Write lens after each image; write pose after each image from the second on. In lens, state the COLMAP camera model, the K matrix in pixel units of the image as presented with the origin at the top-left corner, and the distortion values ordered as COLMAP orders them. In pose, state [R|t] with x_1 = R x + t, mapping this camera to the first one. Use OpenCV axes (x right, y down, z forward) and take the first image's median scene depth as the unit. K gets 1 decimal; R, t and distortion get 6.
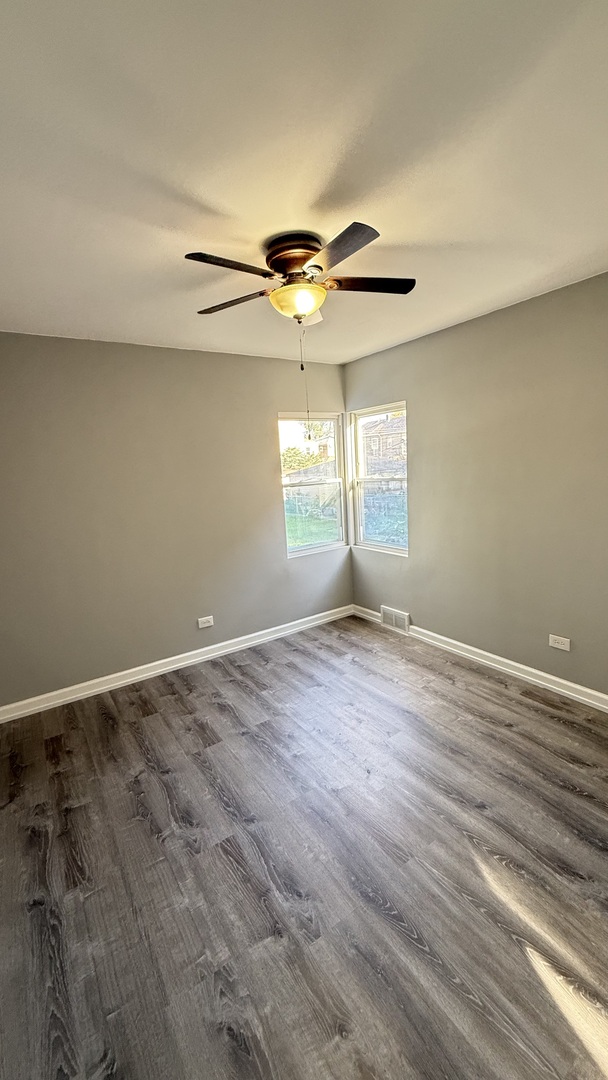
lens RADIAL K [[437.8, 0, 307.4], [0, 437.8, 540.5], [0, 0, 1]] dist [-0.000939, 0.000437]
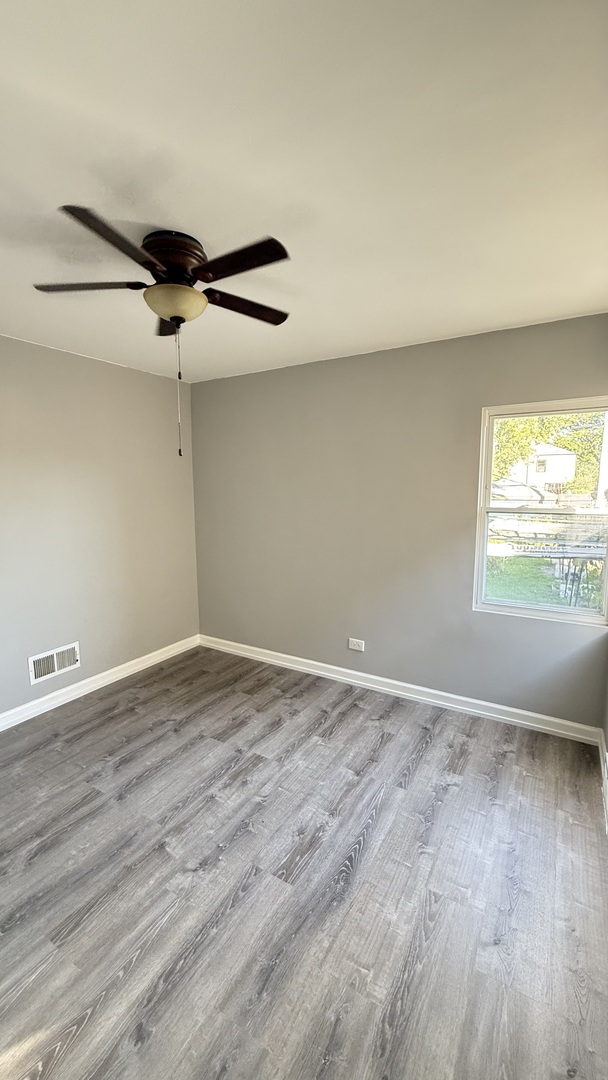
lens RADIAL K [[437.8, 0, 301.5], [0, 437.8, 542.3], [0, 0, 1]] dist [-0.000939, 0.000437]
pose [[0.406666, 0.174370, -0.896782, 0.672158], [-0.174524, 0.978366, 0.111091, -0.141909], [0.896752, 0.111333, 0.428300, 0.618452]]
